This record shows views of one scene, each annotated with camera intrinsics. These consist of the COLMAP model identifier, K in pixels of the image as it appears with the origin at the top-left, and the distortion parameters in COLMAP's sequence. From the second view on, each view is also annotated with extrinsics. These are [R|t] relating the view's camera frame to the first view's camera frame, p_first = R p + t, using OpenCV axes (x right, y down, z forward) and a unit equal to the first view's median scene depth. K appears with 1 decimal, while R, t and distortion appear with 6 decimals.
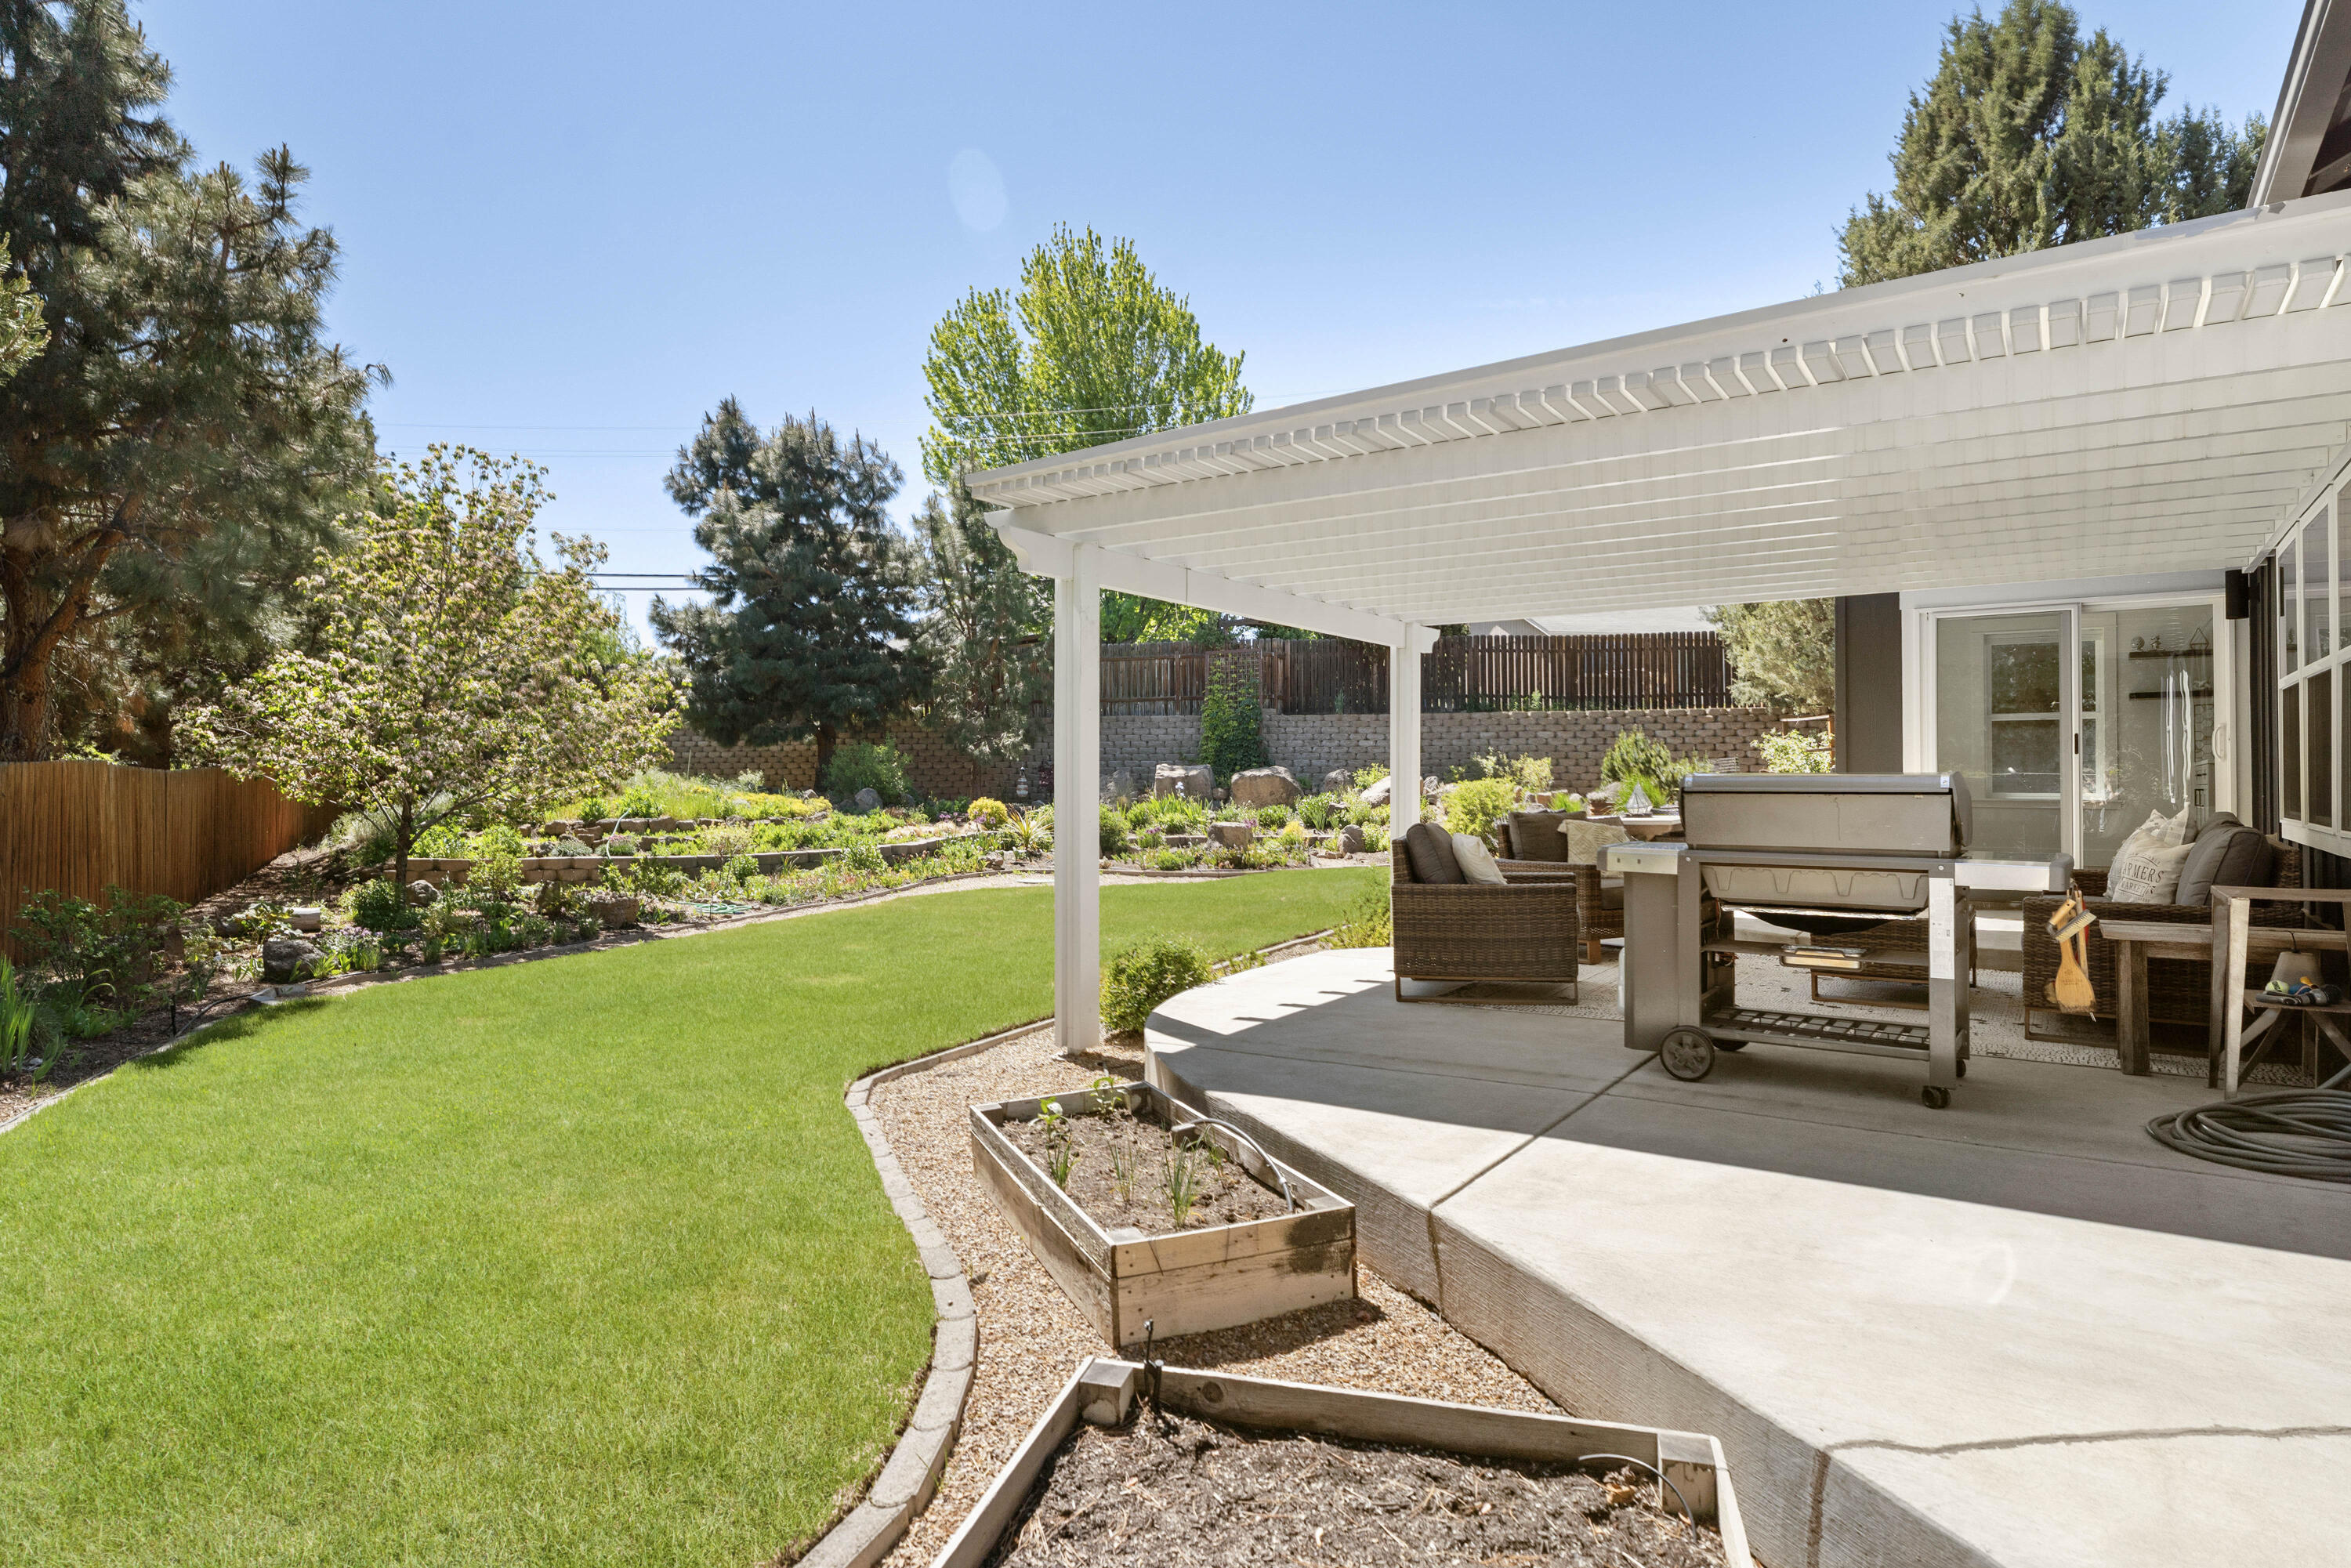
lens RADIAL K [[1314.3, 0, 1096.6], [0, 1314.3, 777.5], [0, 0, 1]] dist [-0.006249, -0.000597]
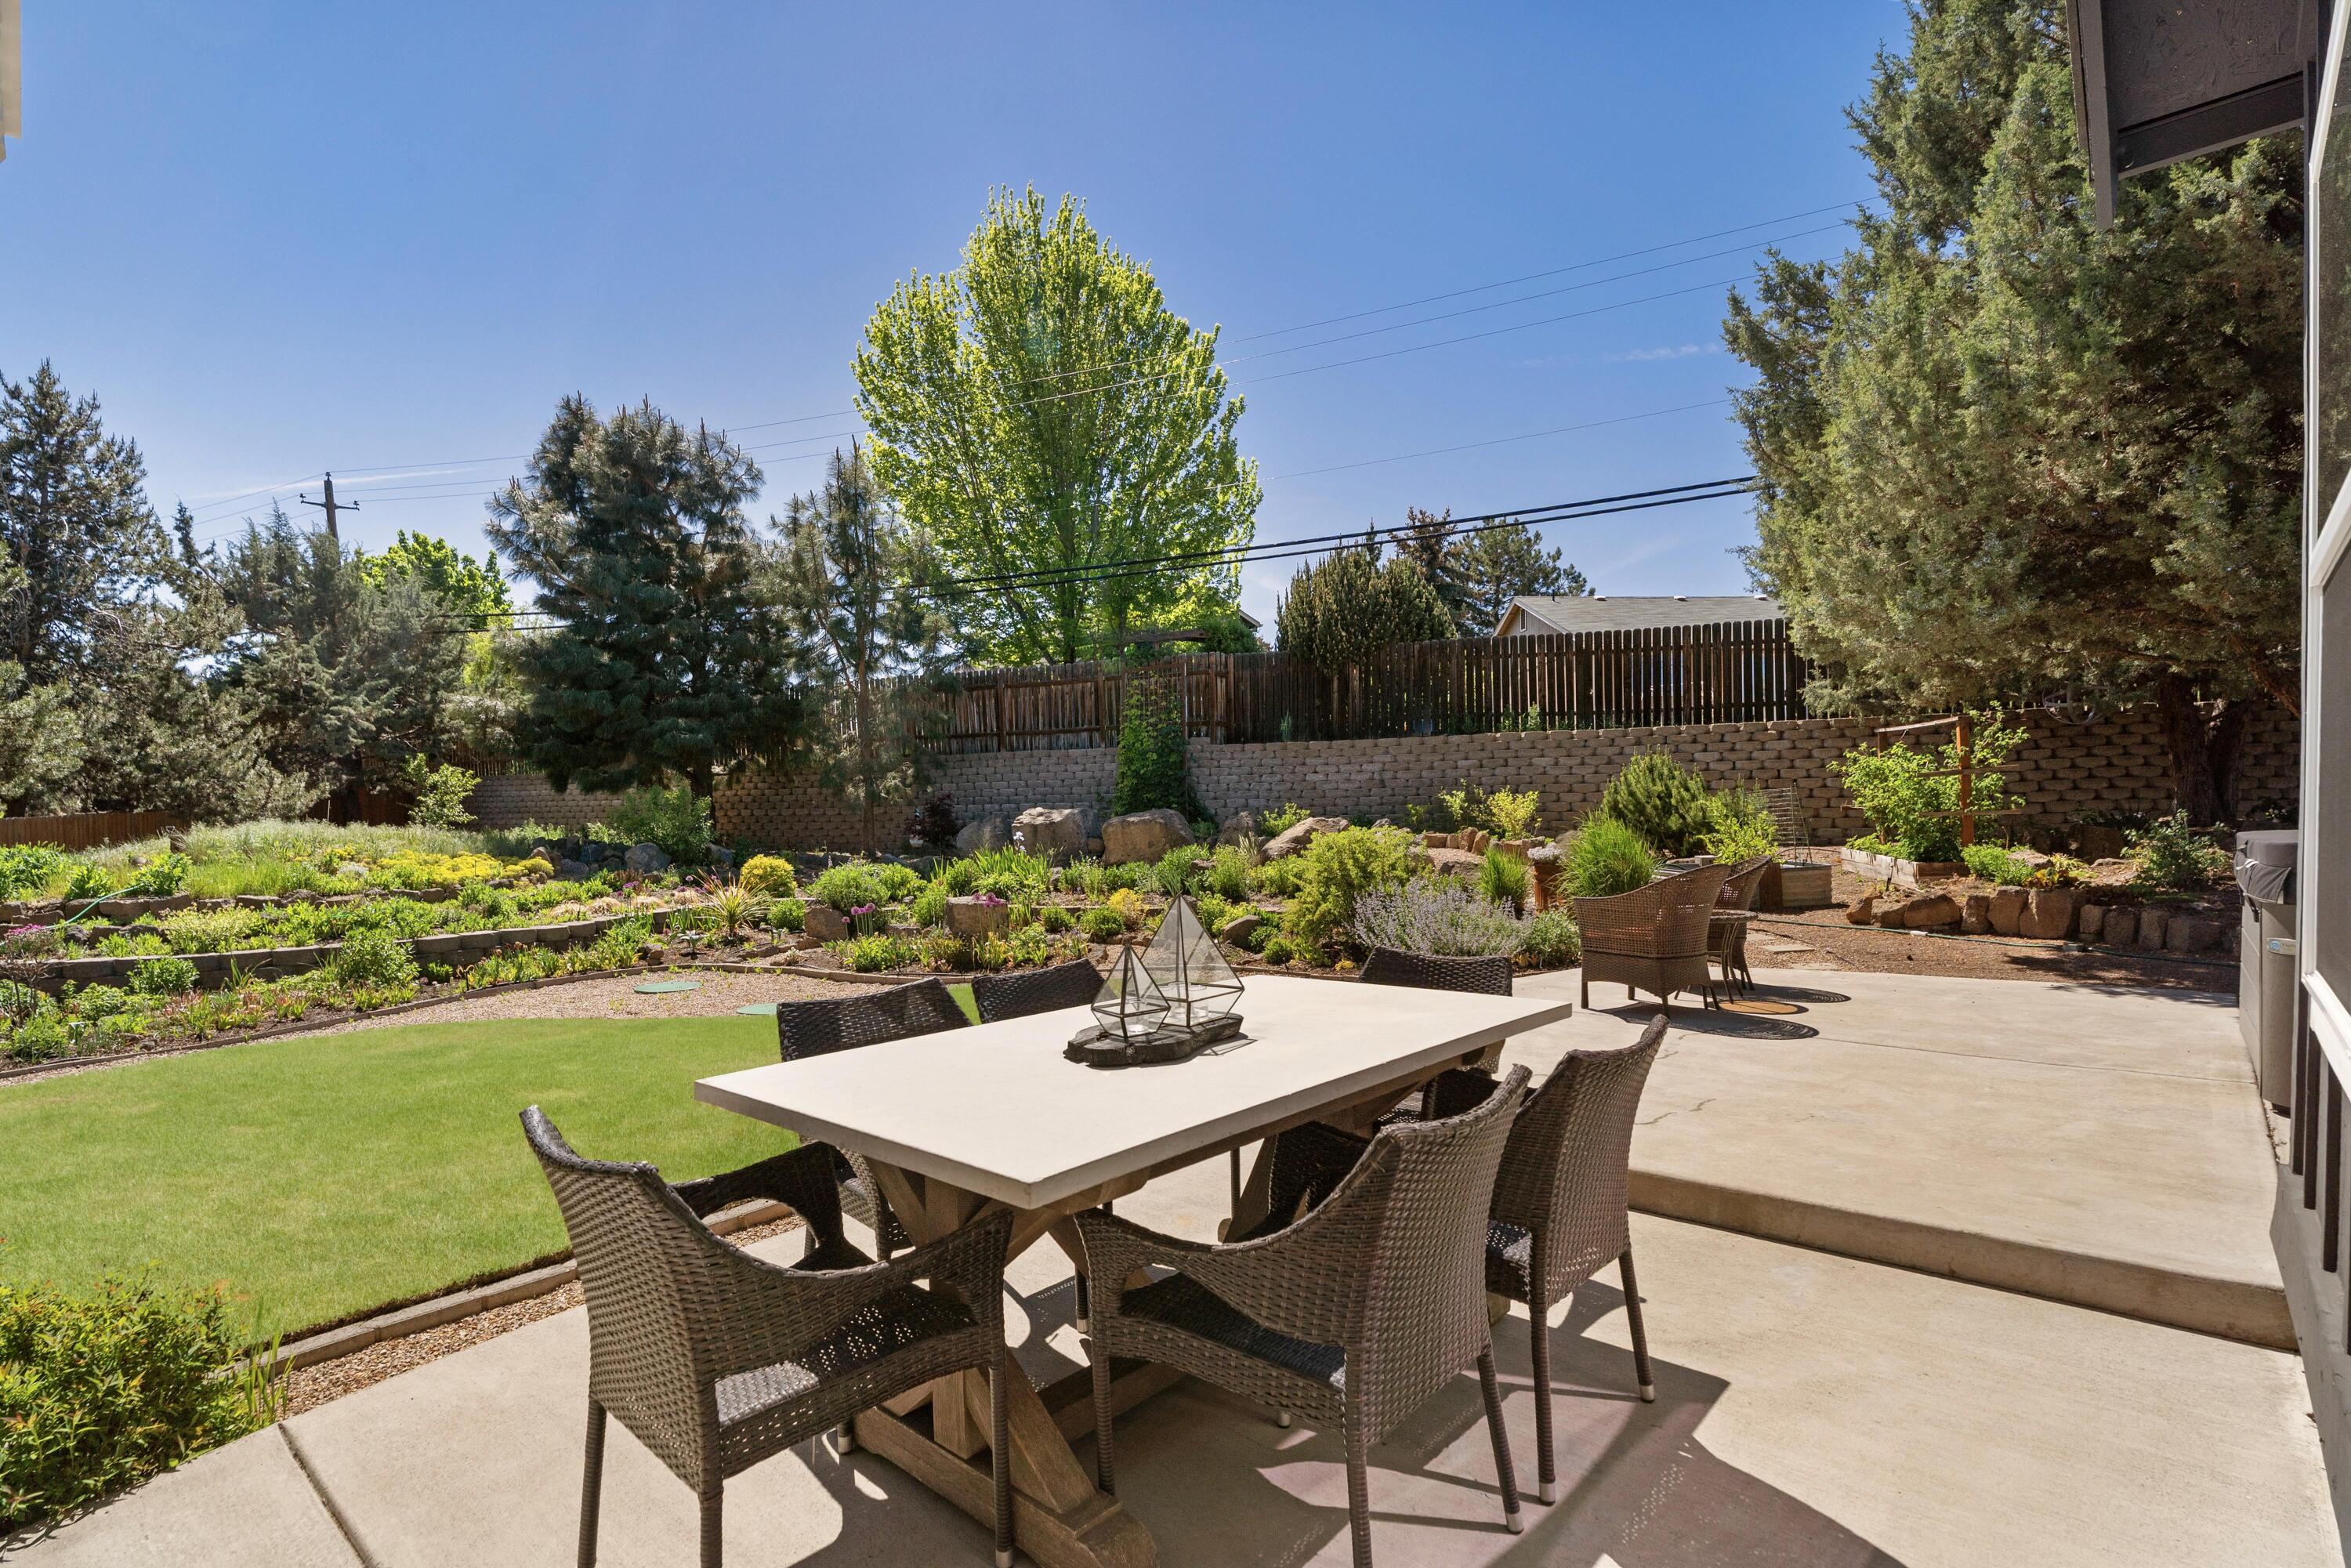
lens RADIAL K [[1090.6, 0, 1105.9], [0, 1090.6, 833.2], [0, 0, 1]] dist [-0.005658, 0.000452]
pose [[0.990068, -0.010834, -0.140169, 0.174376], [0.013345, 0.999767, 0.016980, -0.004904], [0.139952, -0.018682, 0.989982, 0.327867]]
